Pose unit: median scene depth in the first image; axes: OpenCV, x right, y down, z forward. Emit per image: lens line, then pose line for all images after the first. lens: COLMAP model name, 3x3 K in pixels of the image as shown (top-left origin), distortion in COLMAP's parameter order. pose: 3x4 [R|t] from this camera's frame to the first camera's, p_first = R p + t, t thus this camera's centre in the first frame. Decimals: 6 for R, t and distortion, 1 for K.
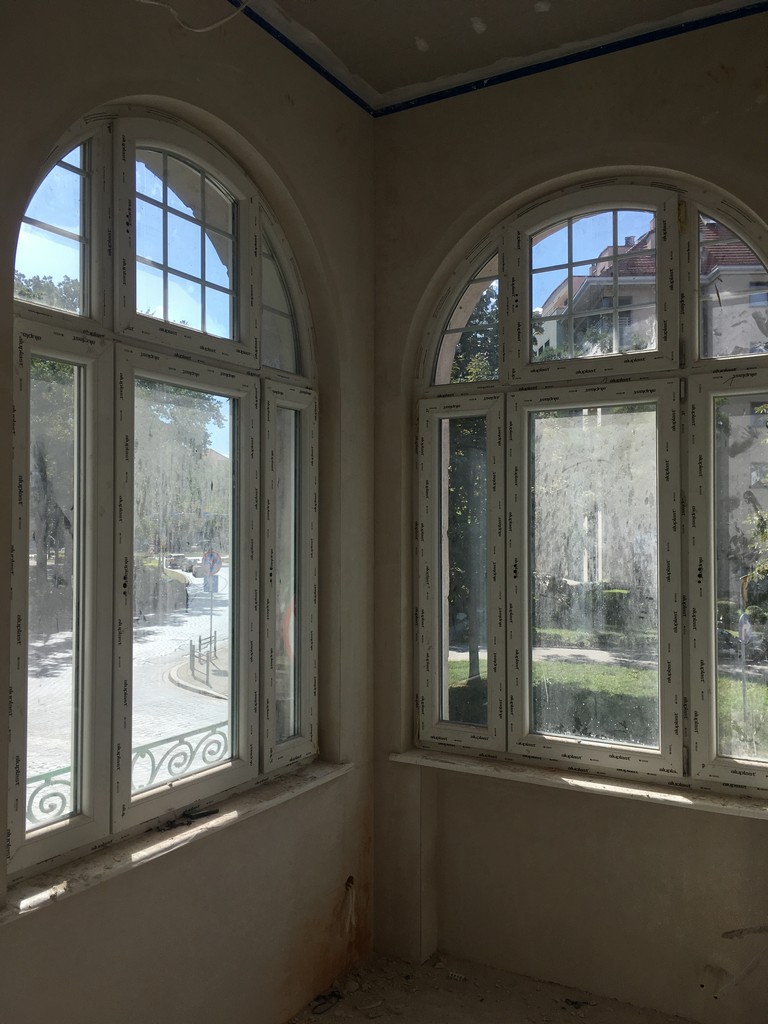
lens RADIAL K [[860.0, 0, 384.0], [0, 860.0, 512.0], [0, 0, 1]] dist [0.078037, -0.107798]
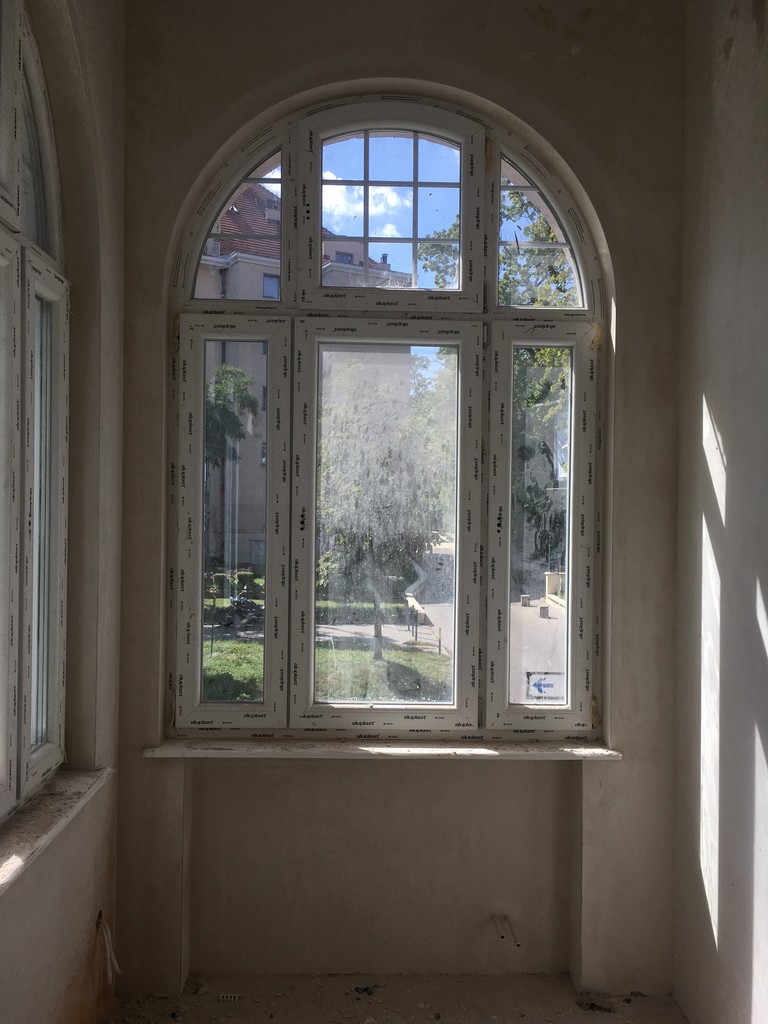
lens RADIAL K [[860.0, 0, 384.0], [0, 860.0, 512.0], [0, 0, 1]] dist [0.078037, -0.107798]
pose [[0.849110, 0.011096, 0.528099, -0.248657], [-0.026804, 0.999396, 0.022097, 0.037617], [-0.527535, -0.032918, 0.848895, 0.218481]]
